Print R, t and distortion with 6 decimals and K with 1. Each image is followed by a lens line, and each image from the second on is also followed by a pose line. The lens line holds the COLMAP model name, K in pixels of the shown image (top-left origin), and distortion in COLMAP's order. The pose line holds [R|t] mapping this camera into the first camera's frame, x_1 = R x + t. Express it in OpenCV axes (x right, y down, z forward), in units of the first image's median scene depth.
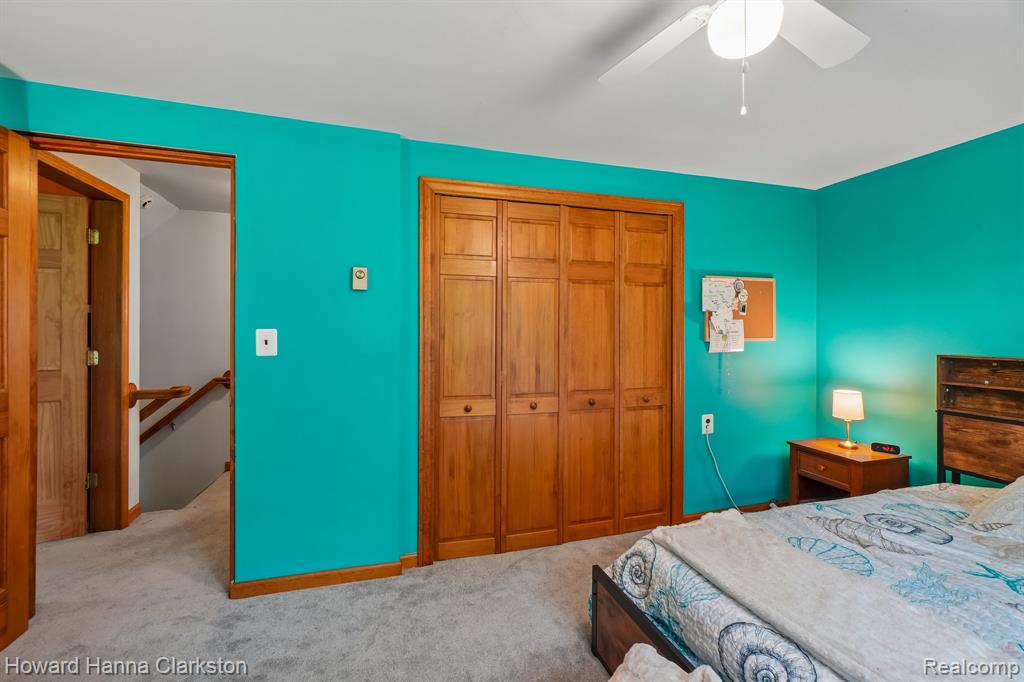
lens RADIAL K [[444.7, 0, 517.0], [0, 444.7, 335.8], [0, 0, 1]] dist [-0.001456, 0.000756]
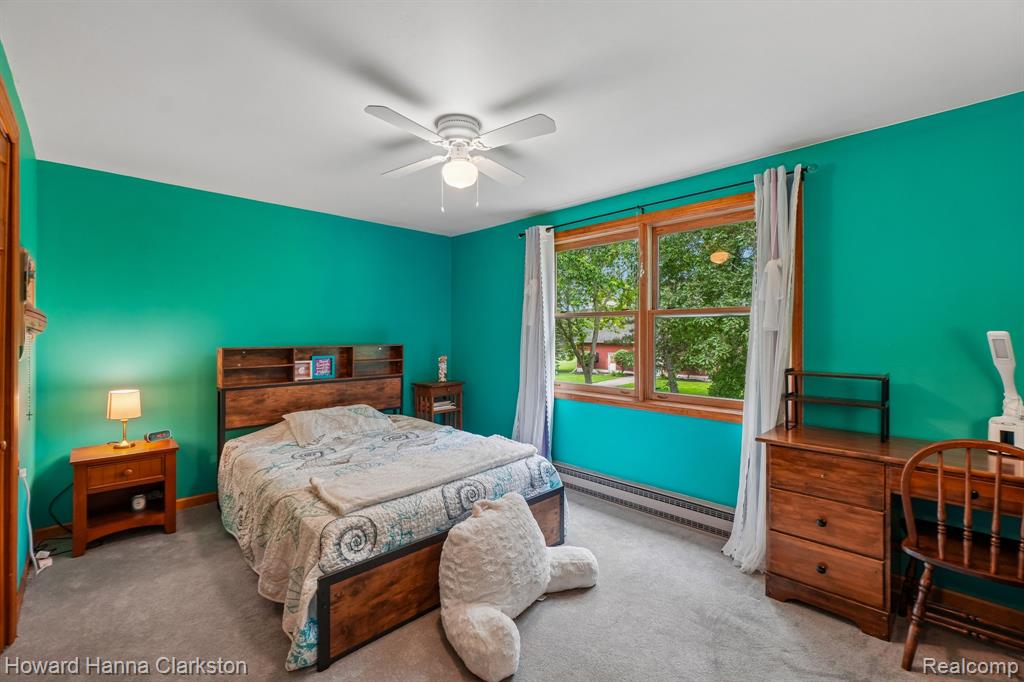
lens RADIAL K [[444.7, 0, 515.0], [0, 444.7, 336.3], [0, 0, 1]] dist [-0.001456, 0.000756]
pose [[-0.464098, -0.008510, 0.885743, -0.729127], [0.002580, 0.999937, 0.010959, -0.006194], [-0.885780, 0.007371, -0.464046, 0.919481]]
